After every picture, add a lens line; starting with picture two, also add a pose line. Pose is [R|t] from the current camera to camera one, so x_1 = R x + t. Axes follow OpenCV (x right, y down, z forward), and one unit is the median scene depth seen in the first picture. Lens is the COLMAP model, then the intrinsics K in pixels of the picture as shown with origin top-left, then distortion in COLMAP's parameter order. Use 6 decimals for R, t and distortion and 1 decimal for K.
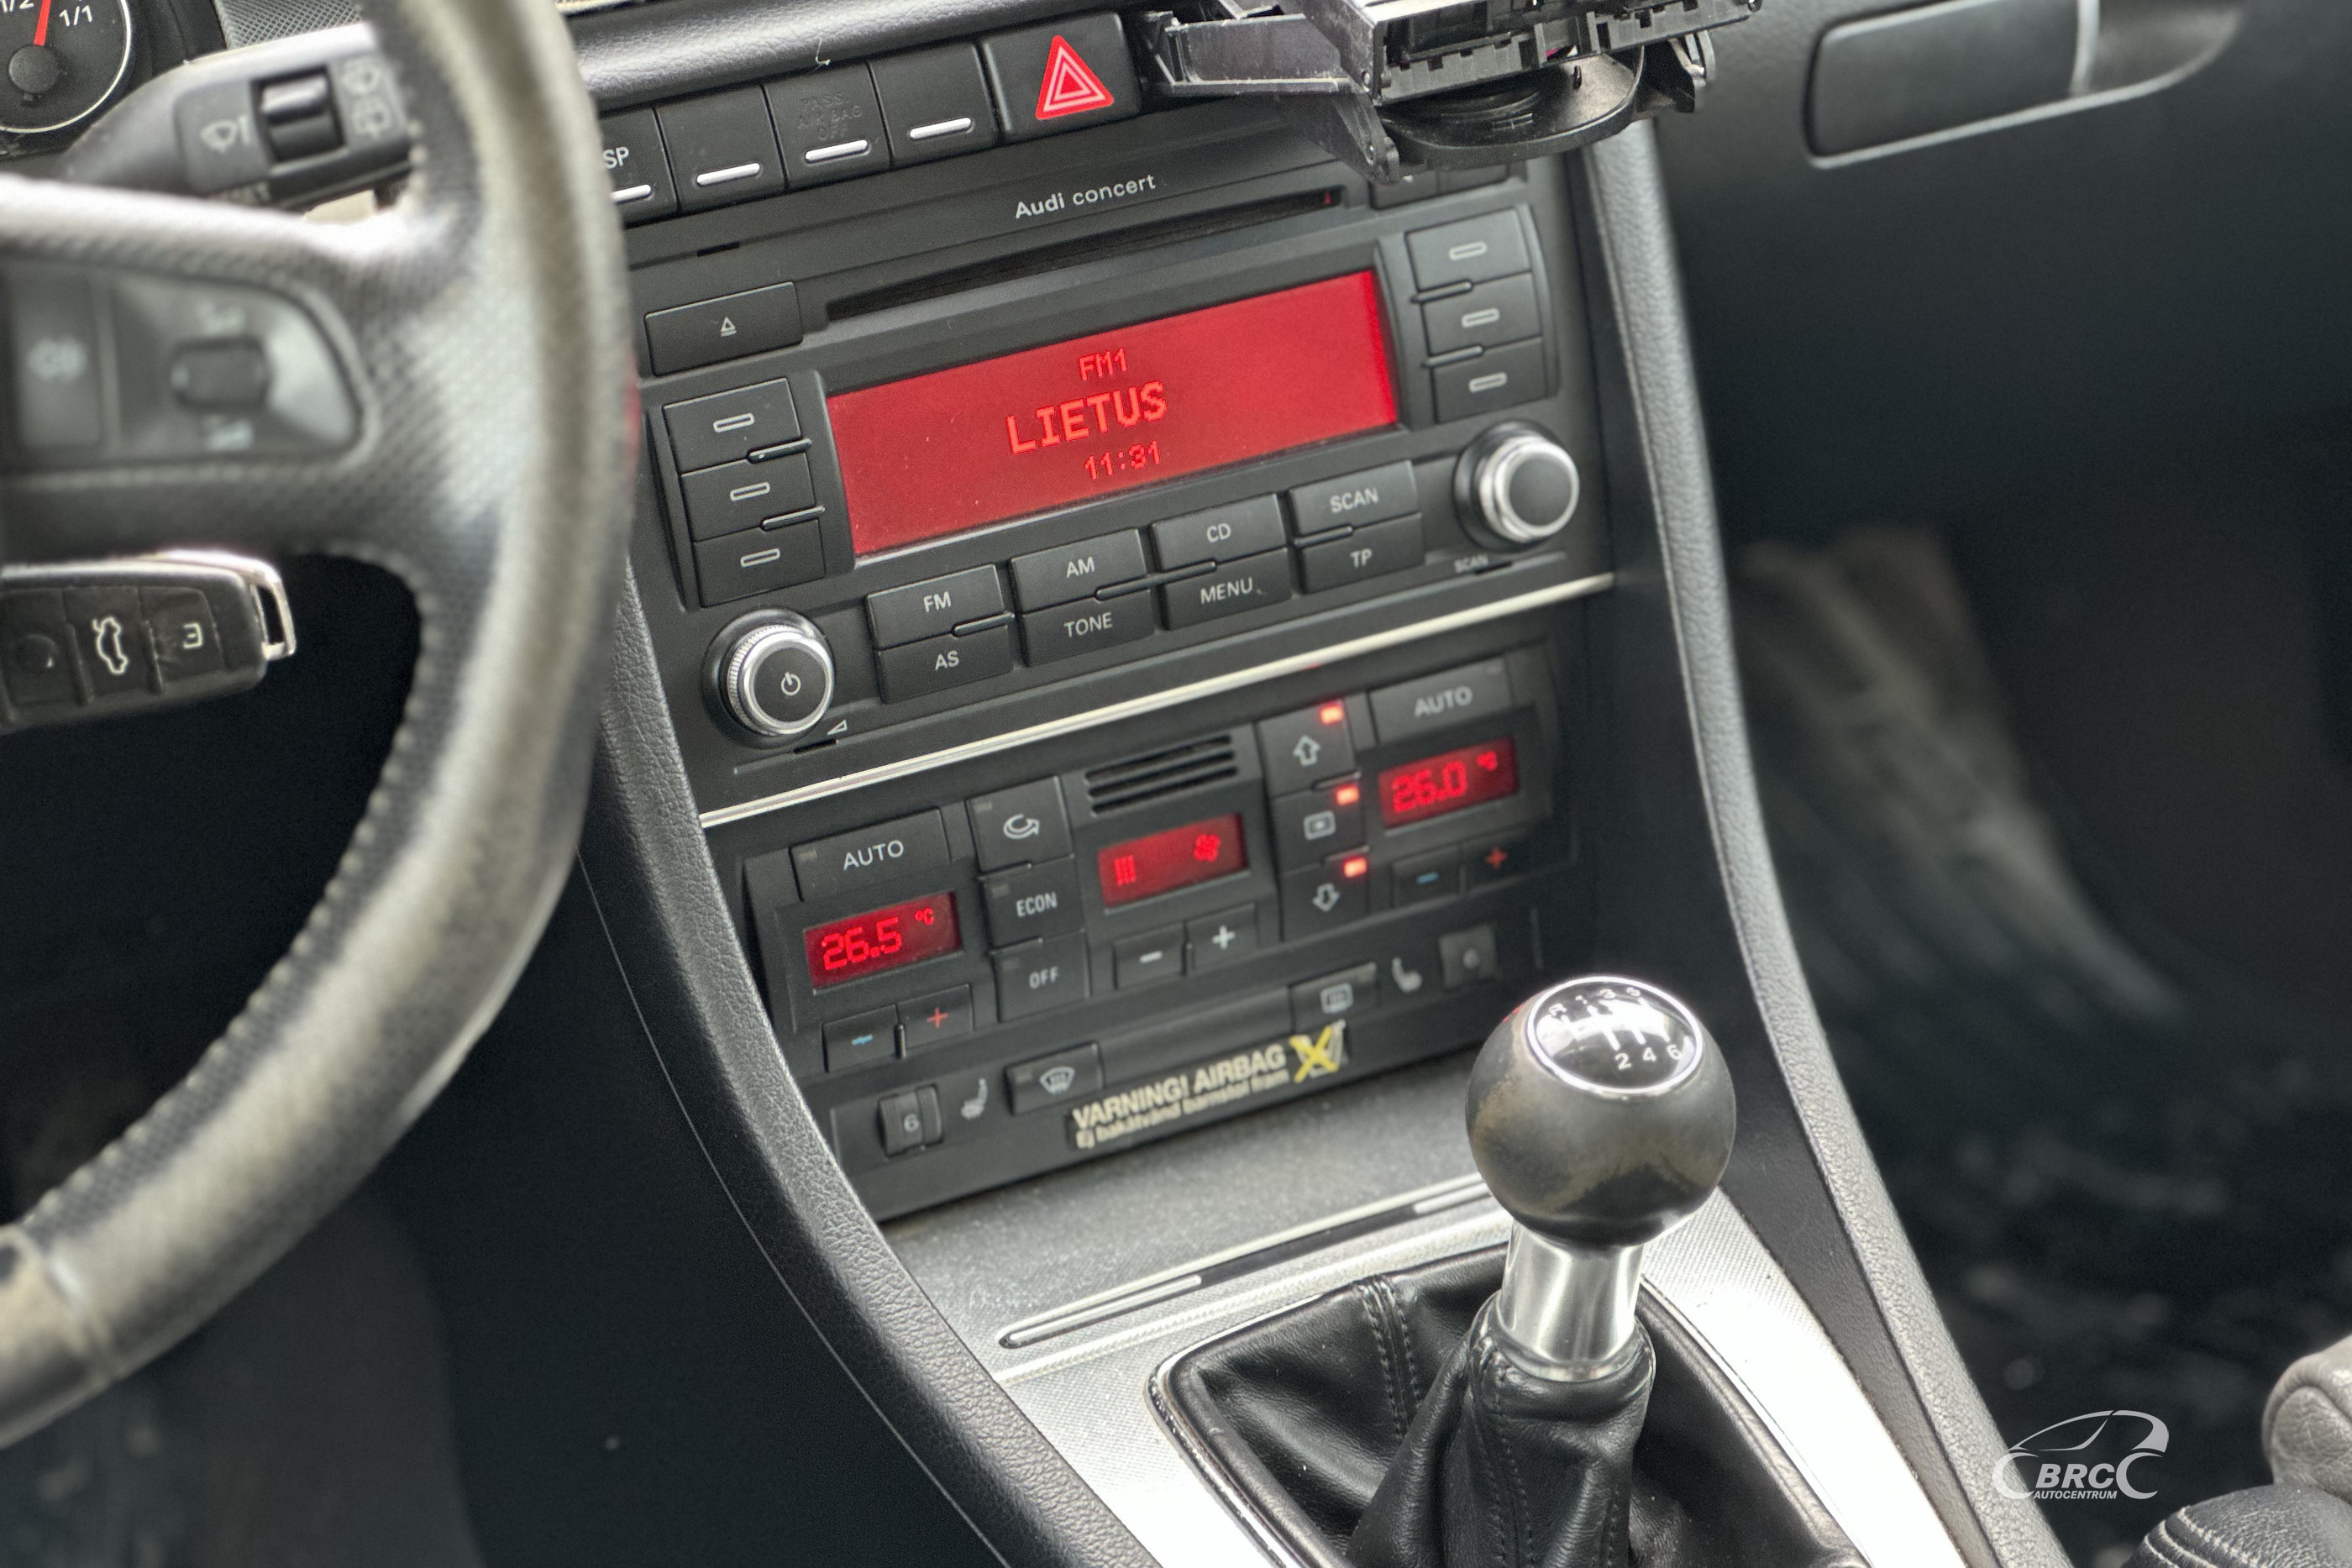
lens RADIAL K [[5269.3, 0, 1213.9], [0, 5269.3, 715.5], [0, 0, 1]] dist [0.219128, 0.000000]
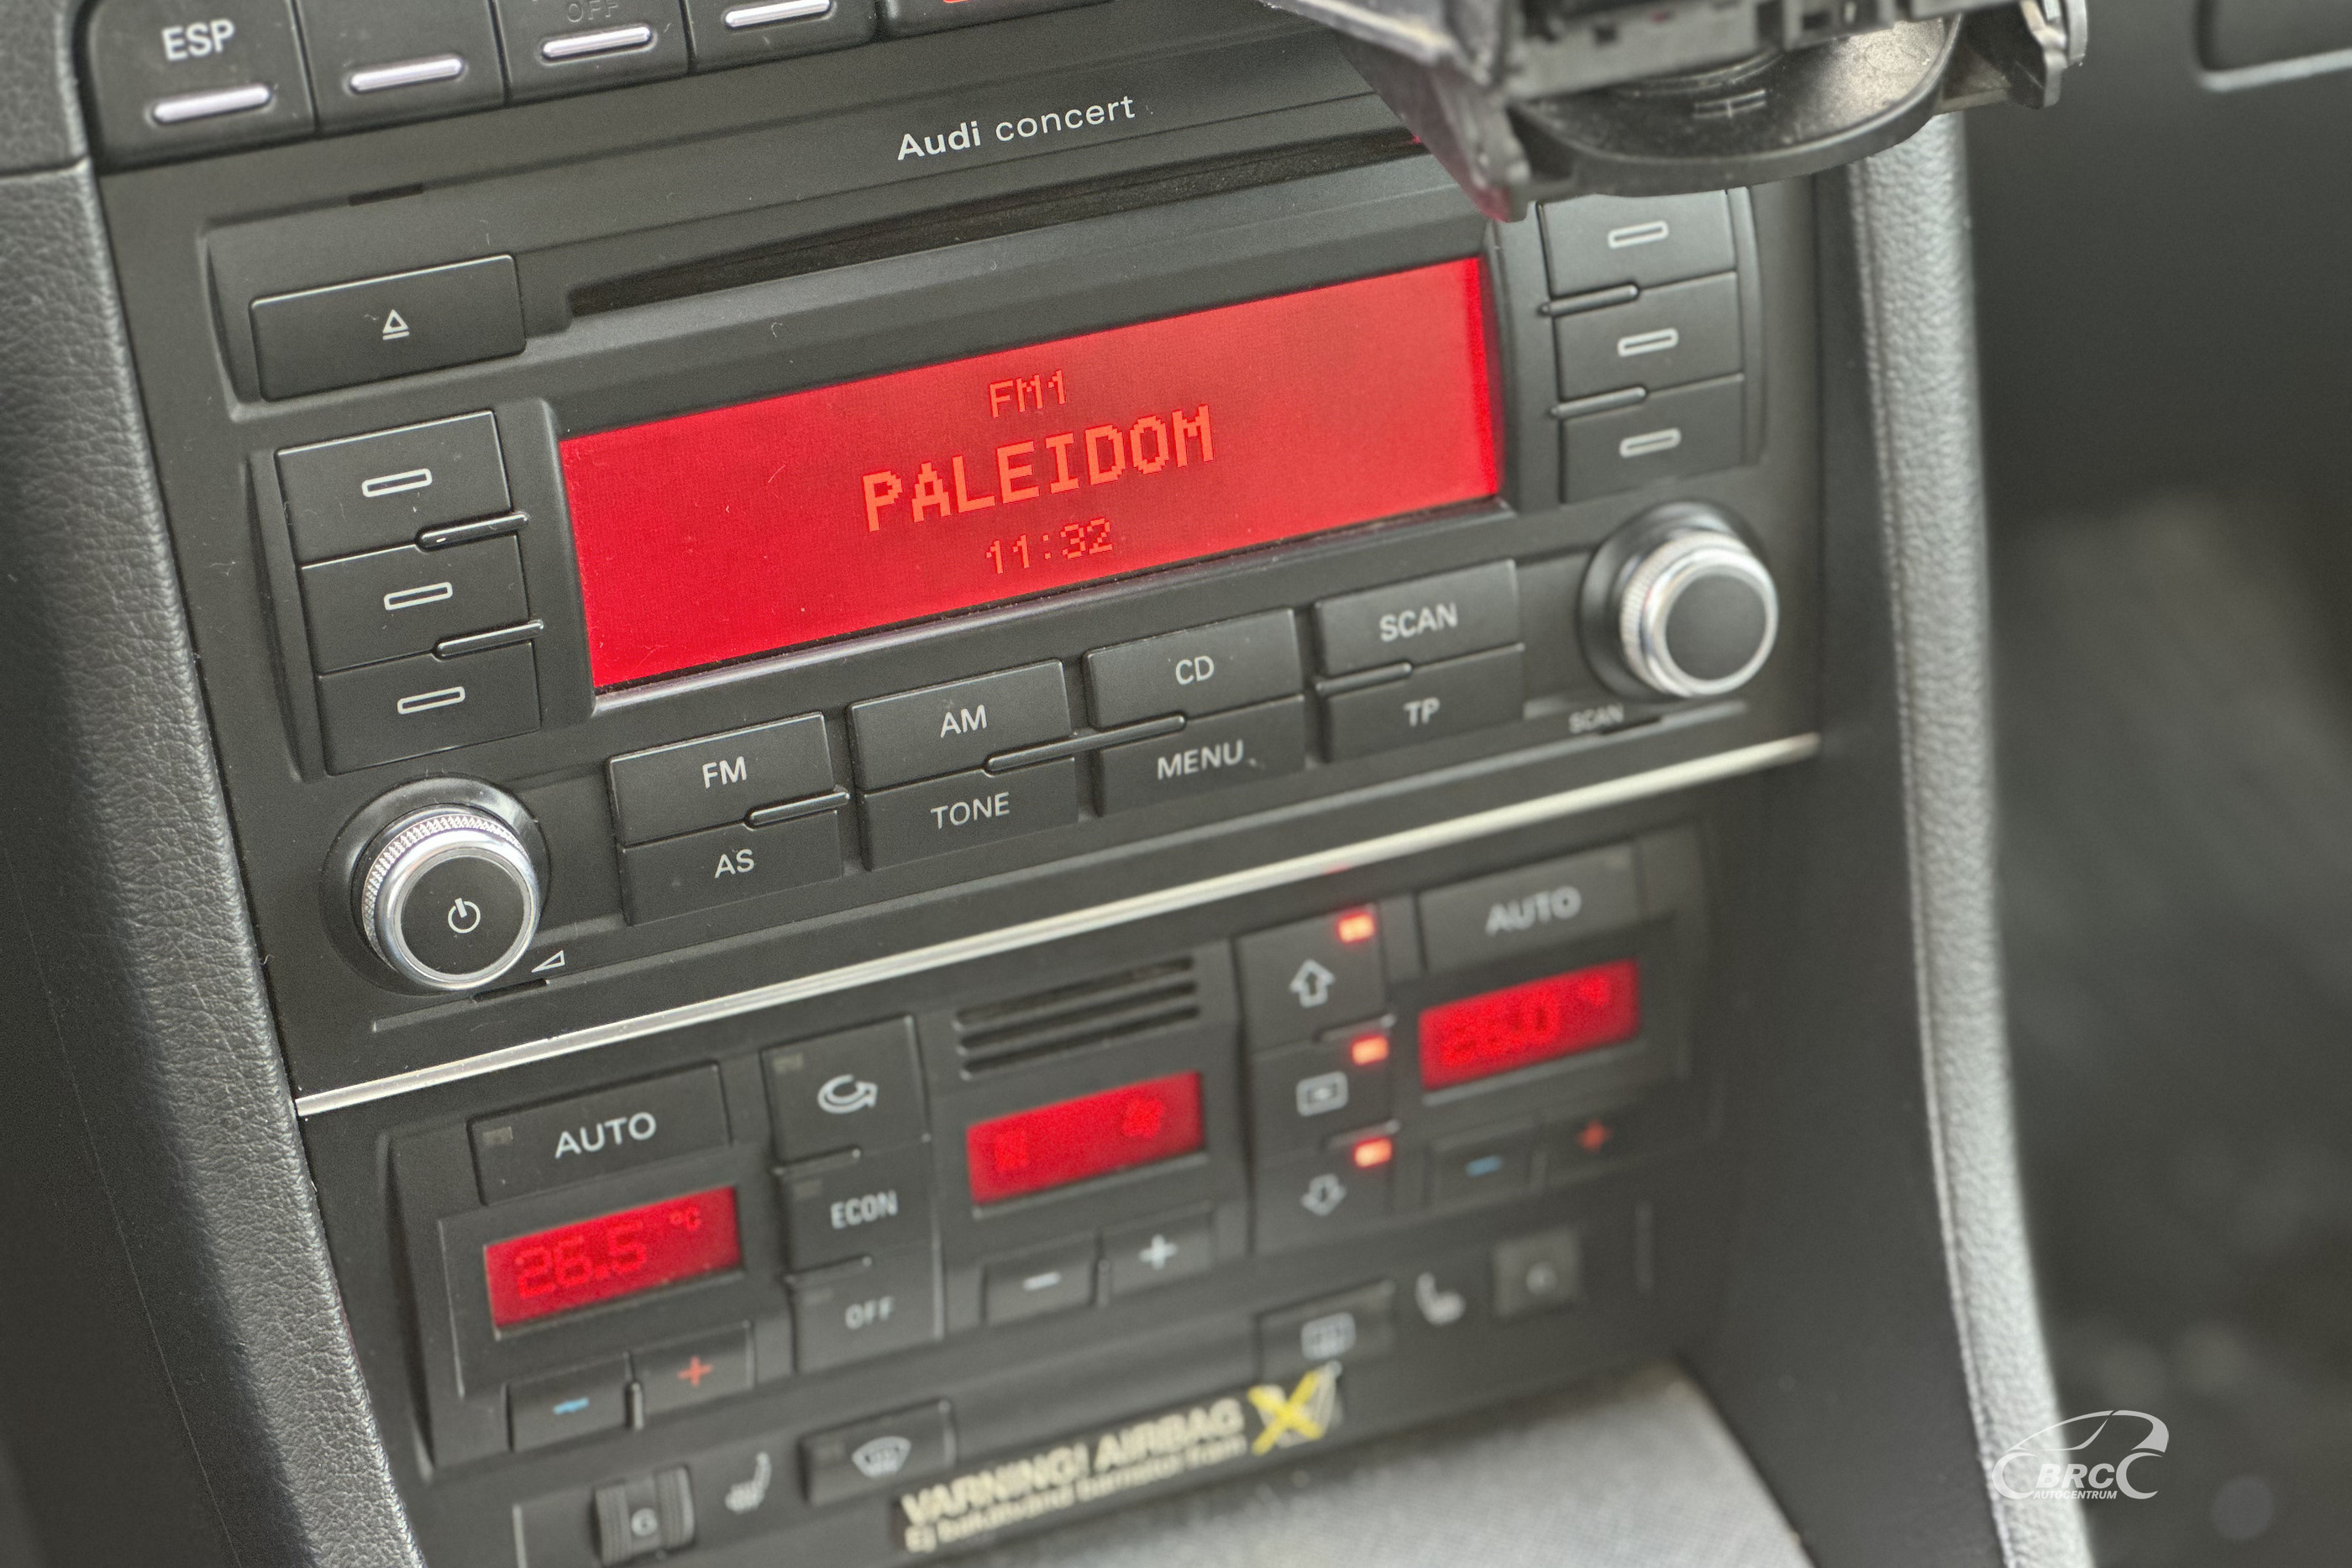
lens RADIAL K [[5269.3, 0, 1190.6], [0, 5269.3, 764.6], [0, 0, 1]] dist [0.219128, 0.000000]
pose [[0.996005, 0.086794, -0.020977, 0.014463], [-0.082858, 0.985928, 0.145193, -0.113680], [0.033284, -0.142875, 0.989181, 0.380180]]
